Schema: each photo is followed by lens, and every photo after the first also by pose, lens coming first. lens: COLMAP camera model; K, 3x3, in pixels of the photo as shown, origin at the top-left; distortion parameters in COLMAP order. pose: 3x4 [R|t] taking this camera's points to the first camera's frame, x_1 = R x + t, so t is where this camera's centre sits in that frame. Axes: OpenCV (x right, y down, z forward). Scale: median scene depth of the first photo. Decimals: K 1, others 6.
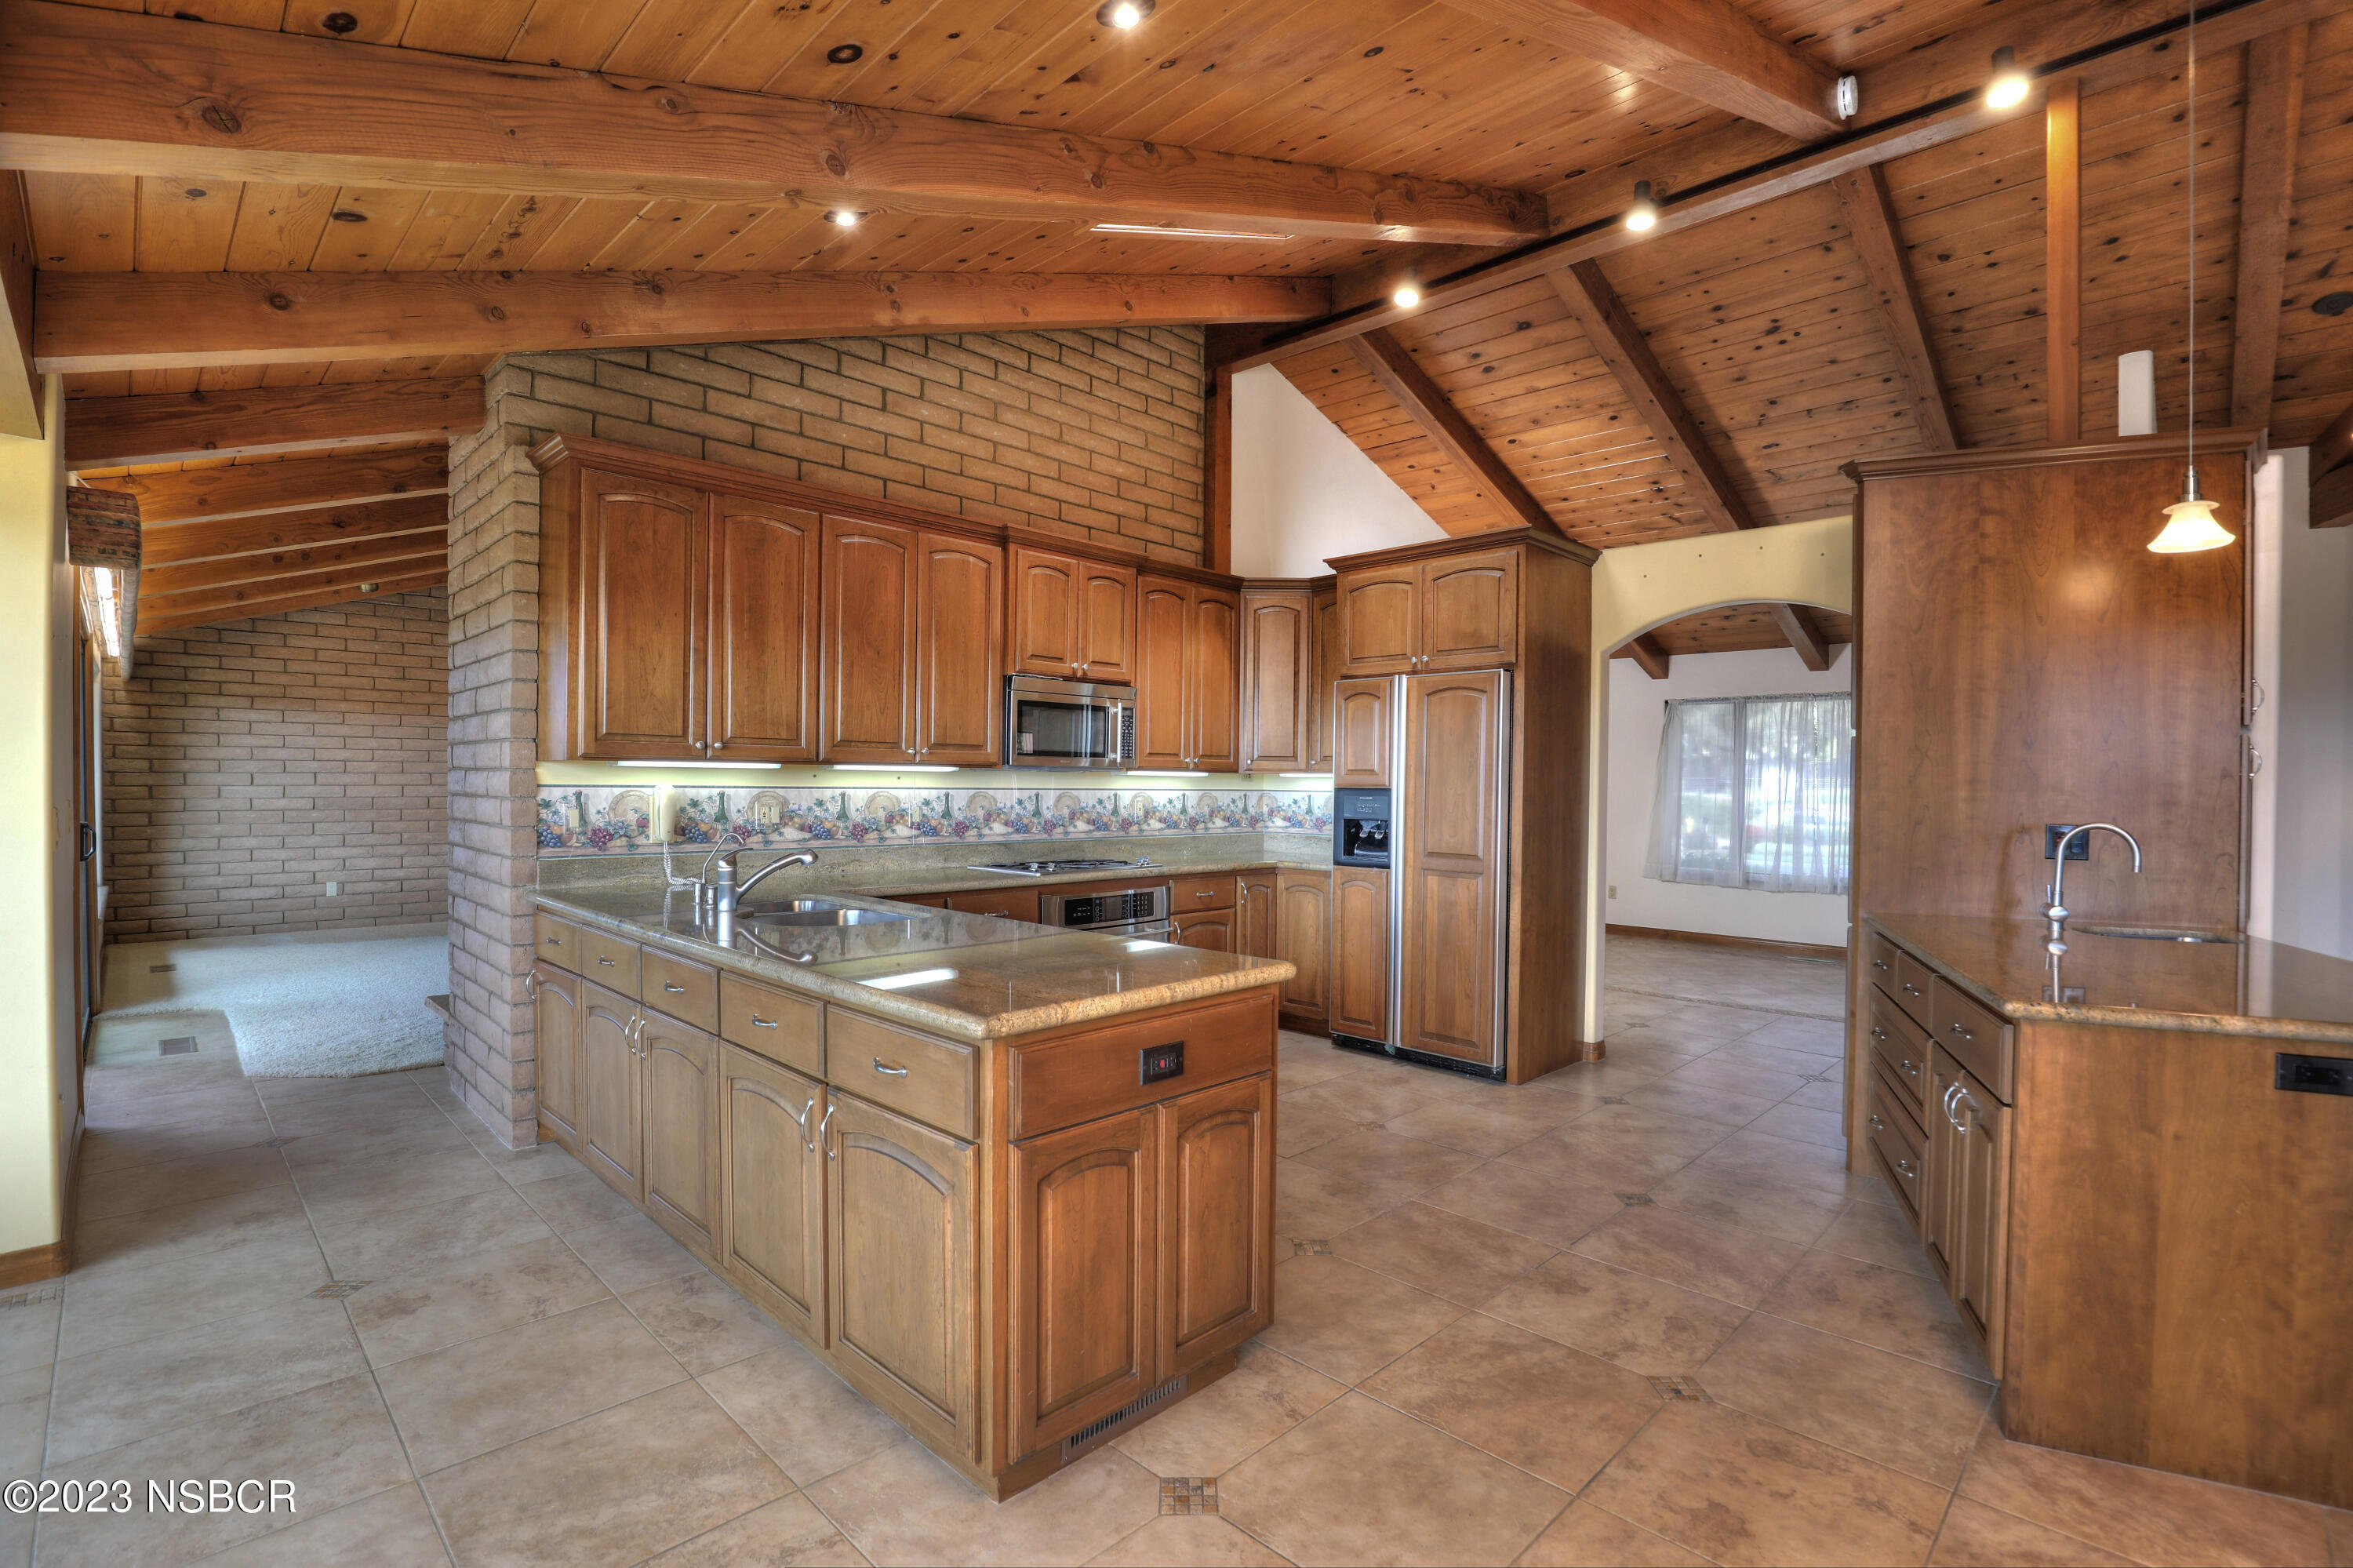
lens RADIAL K [[1086.0, 0, 1176.5], [0, 1086.0, 784.0], [0, 0, 1]] dist [-0.015777, -0.000257]
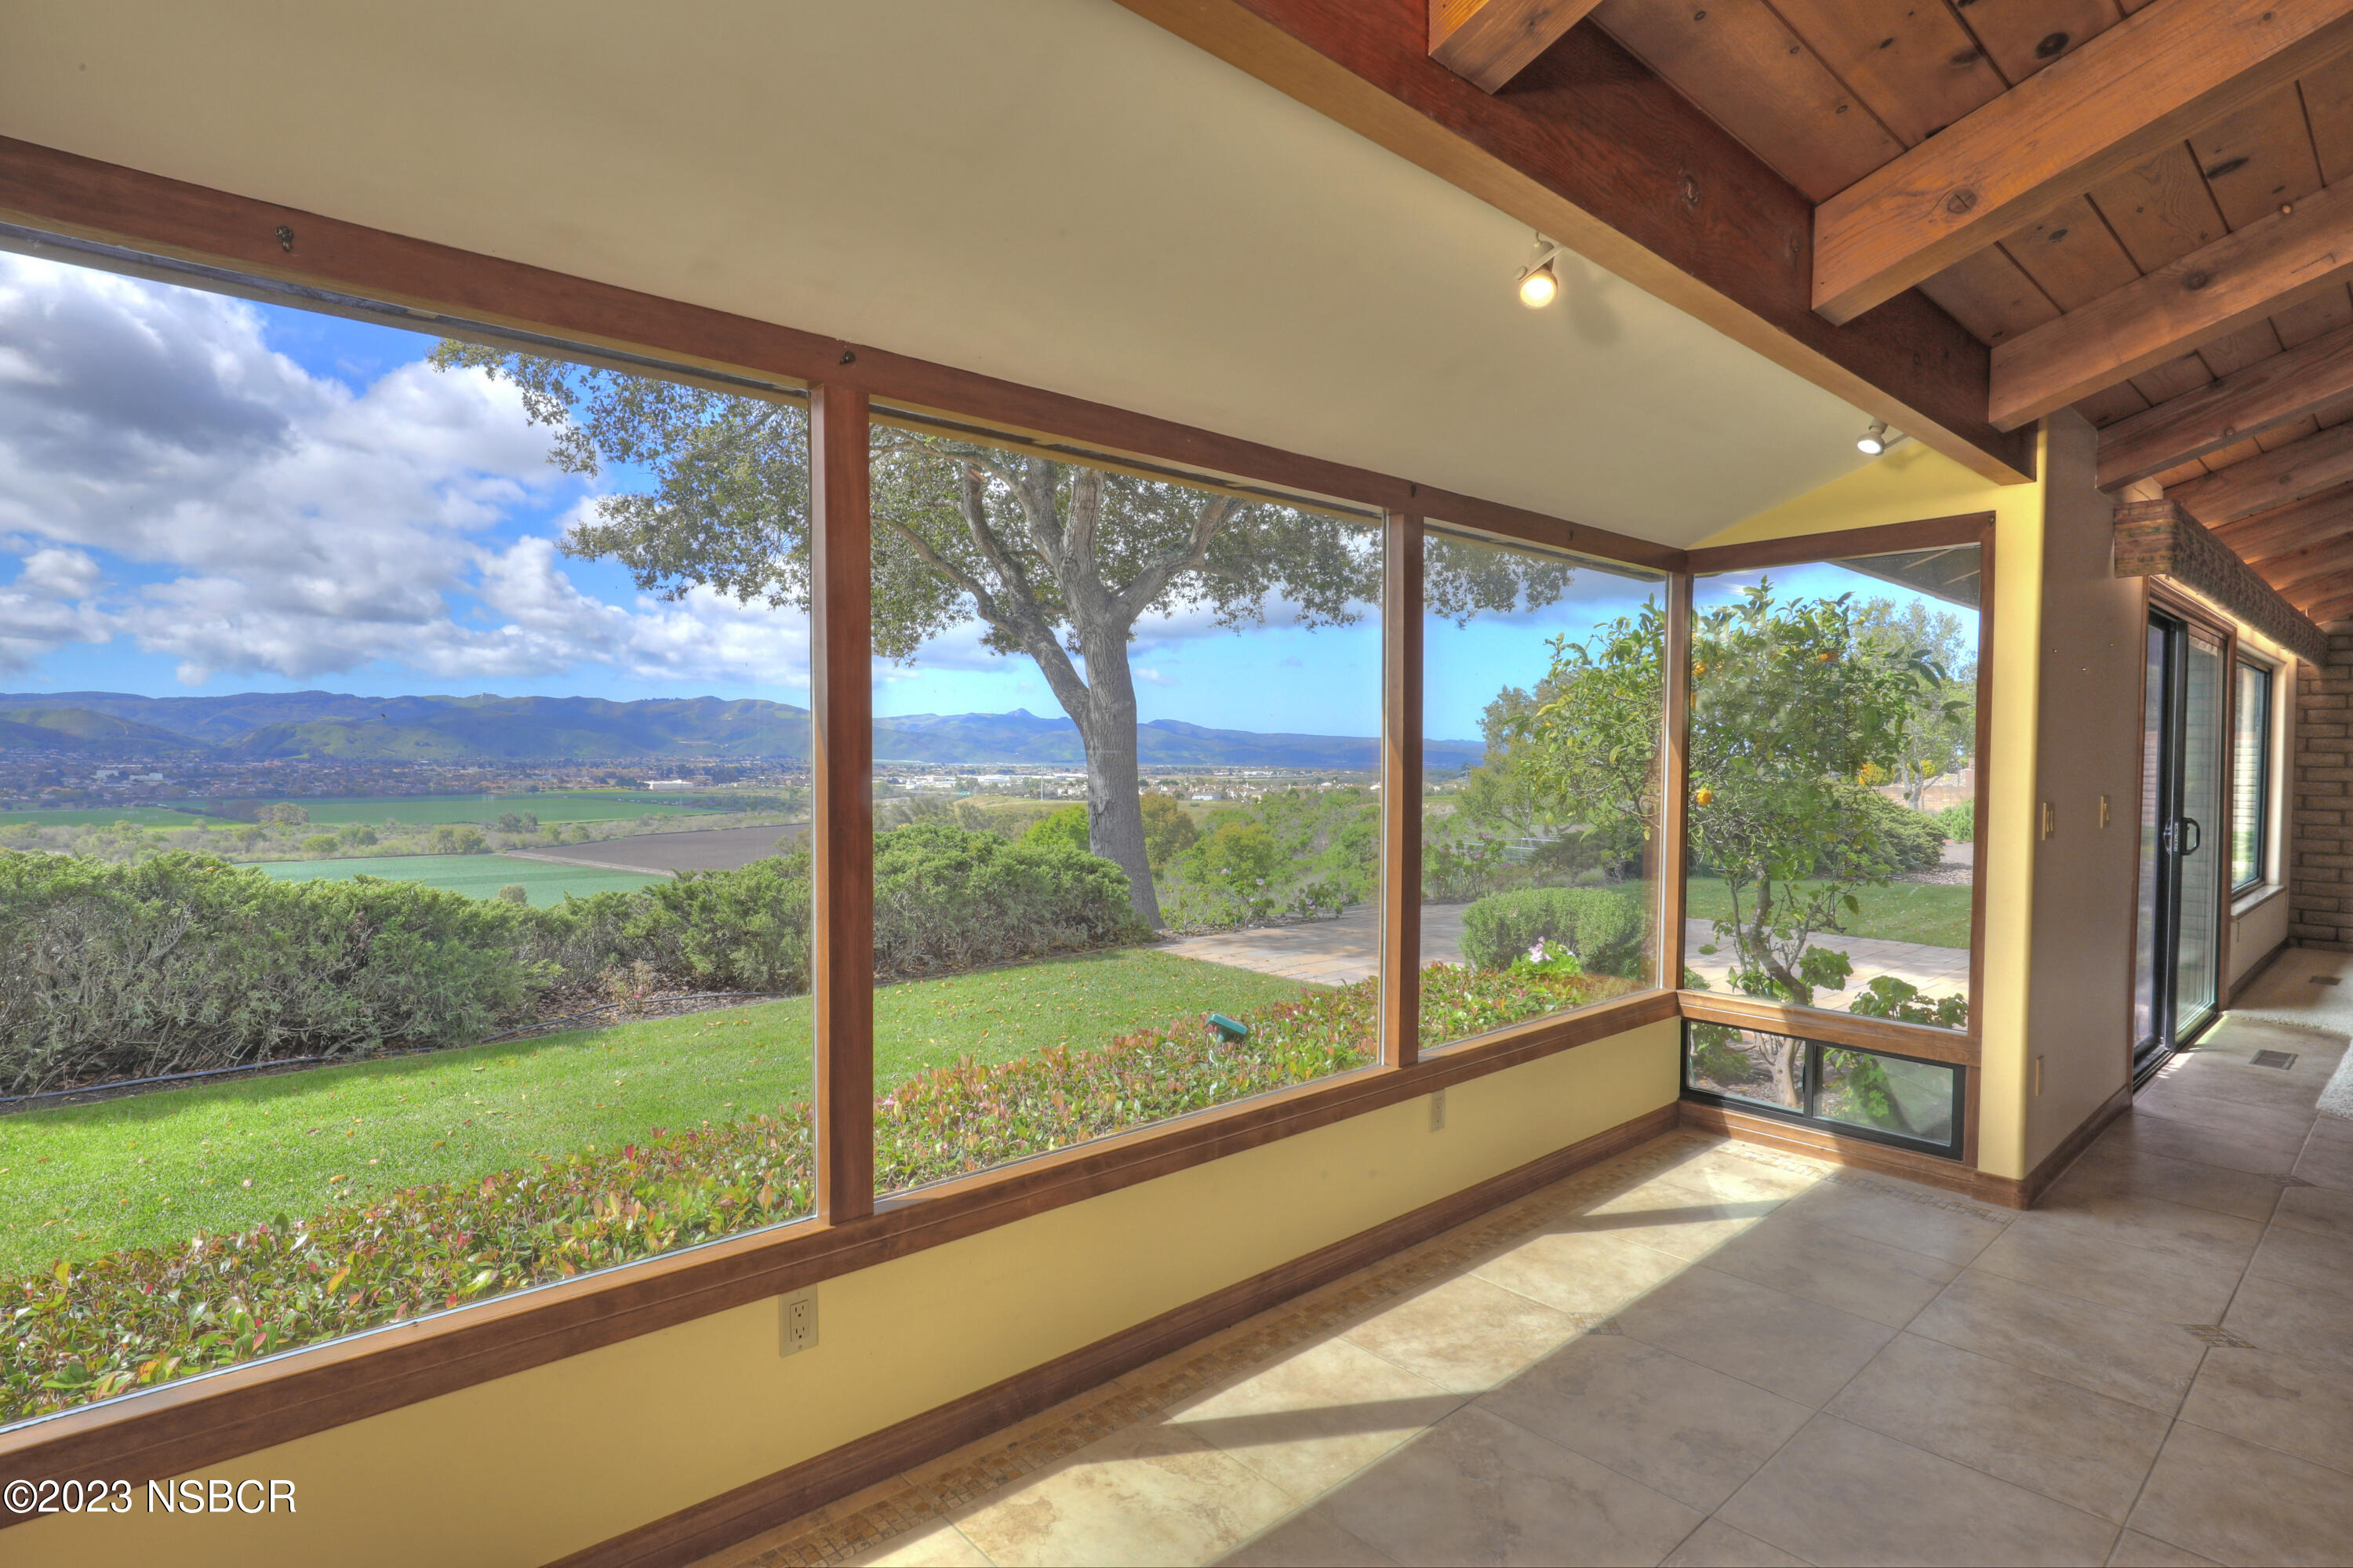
lens RADIAL K [[1176.2, 0, 1176.5], [0, 1176.2, 784.0], [0, 0, 1]] dist [-0.001578, -0.000294]
pose [[-0.055037, 0.018814, -0.998307, 0.263880], [-0.011552, 0.999744, 0.019478, -0.012510], [0.998417, 0.012604, -0.054805, 0.154864]]
